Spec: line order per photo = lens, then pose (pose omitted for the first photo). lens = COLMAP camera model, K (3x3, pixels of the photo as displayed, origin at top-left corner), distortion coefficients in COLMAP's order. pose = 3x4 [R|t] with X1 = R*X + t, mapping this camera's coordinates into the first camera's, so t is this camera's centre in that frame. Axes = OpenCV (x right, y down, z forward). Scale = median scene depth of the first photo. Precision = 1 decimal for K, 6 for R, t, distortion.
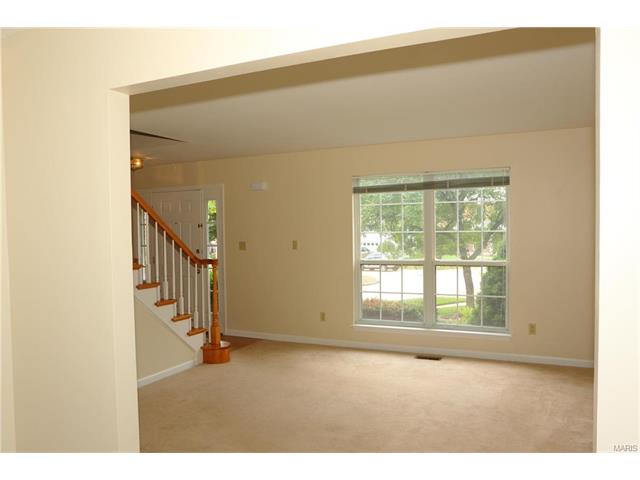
lens RADIAL K [[493.8, 0, 320.0], [0, 493.8, 240.0], [0, 0, 1]] dist [-0.097904, 0.005593]
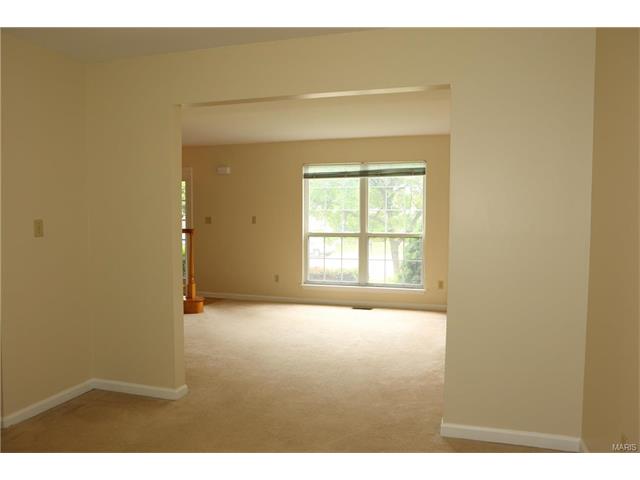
lens RADIAL K [[493.8, 0, 320.0], [0, 493.8, 240.0], [0, 0, 1]] dist [-0.097904, 0.005593]
pose [[0.990481, 0.010637, 0.137238, -0.060043], [-0.013928, 0.999638, 0.023040, 0.031510], [-0.136943, -0.024732, 0.990270, -0.233495]]
